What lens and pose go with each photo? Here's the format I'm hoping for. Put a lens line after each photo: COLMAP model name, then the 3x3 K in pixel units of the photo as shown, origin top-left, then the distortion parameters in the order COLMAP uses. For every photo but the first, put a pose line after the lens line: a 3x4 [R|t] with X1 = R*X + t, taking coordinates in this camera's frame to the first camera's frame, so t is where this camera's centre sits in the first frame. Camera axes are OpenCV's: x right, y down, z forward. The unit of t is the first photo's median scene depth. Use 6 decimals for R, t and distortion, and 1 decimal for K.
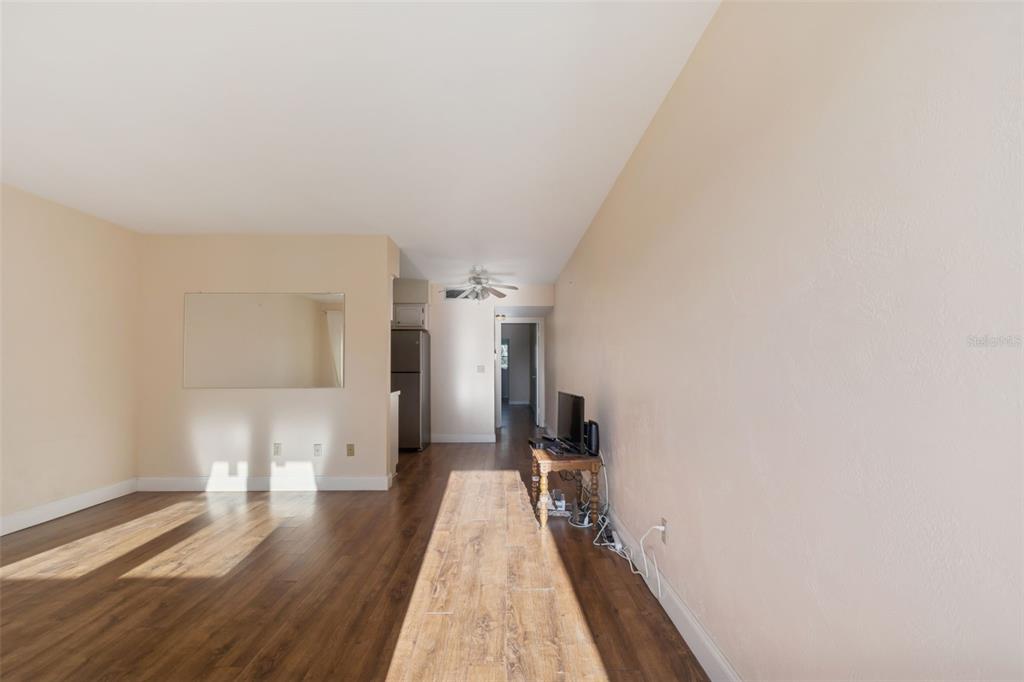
lens RADIAL K [[458.8, 0, 505.0], [0, 458.8, 360.8], [0, 0, 1]] dist [0.006638, -0.000726]
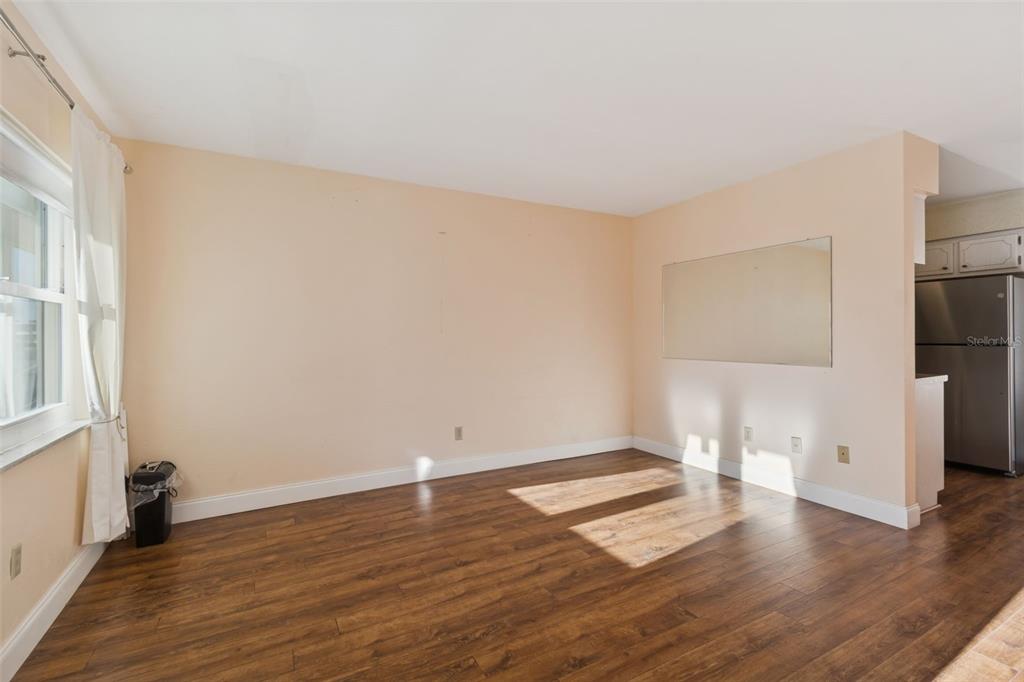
lens RADIAL K [[458.8, 0, 514.7], [0, 458.8, 338.8], [0, 0, 1]] dist [0.006638, -0.000726]
pose [[0.483048, 0.003353, -0.875588, 0.058812], [0.016646, 0.999777, 0.013012, -0.003824], [0.875436, -0.020861, 0.482884, 0.288113]]
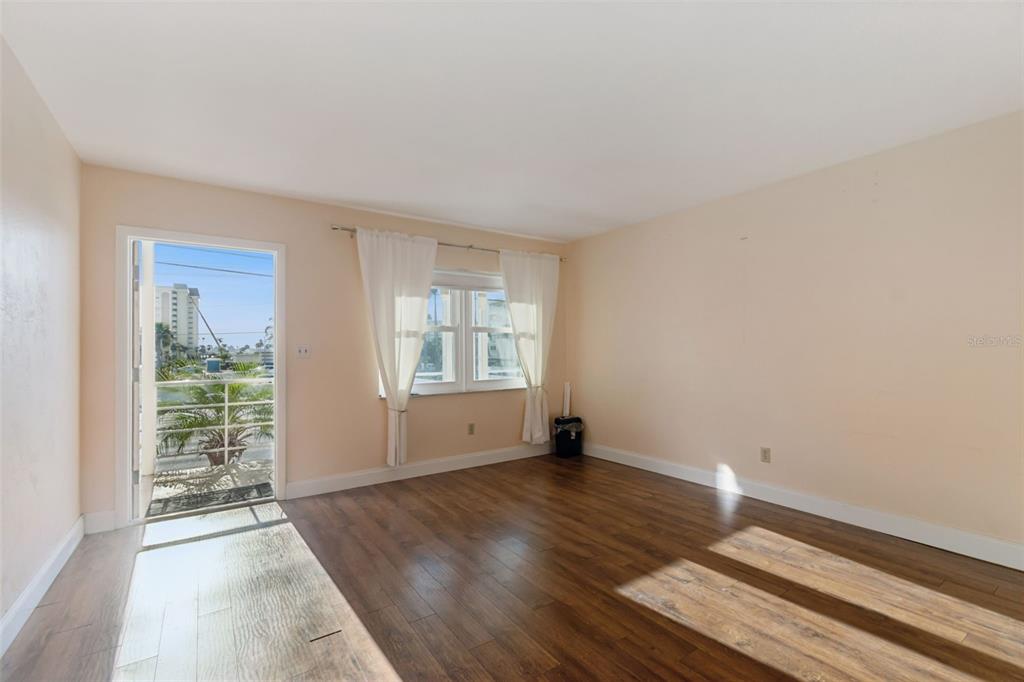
lens RADIAL K [[458.8, 0, 516.7], [0, 458.8, 346.1], [0, 0, 1]] dist [0.006638, -0.000726]
pose [[-0.819745, 0.000775, -0.572728, 0.039552], [0.011279, 0.999827, -0.014791, 0.009458], [0.572618, -0.018585, -0.819612, 1.319502]]
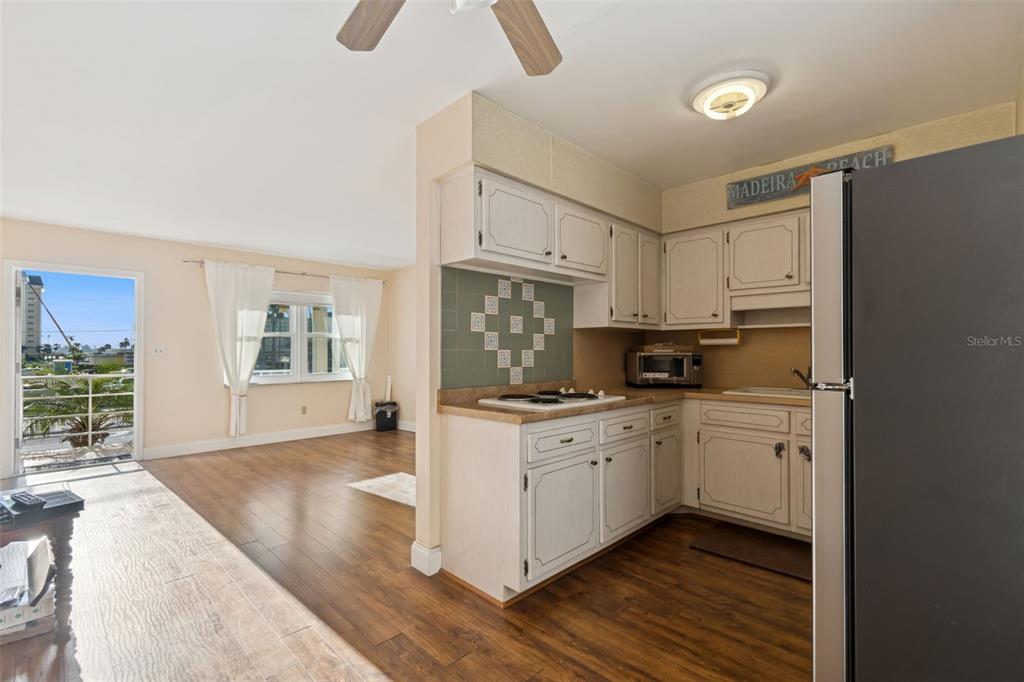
lens RADIAL K [[458.8, 0, 512.5], [0, 458.8, 346.3], [0, 0, 1]] dist [0.006638, -0.000726]
pose [[-0.696912, -0.005689, -0.717134, 0.106622], [0.008145, 0.999841, -0.015847, 0.016910], [0.717110, -0.016884, -0.696755, 2.055701]]
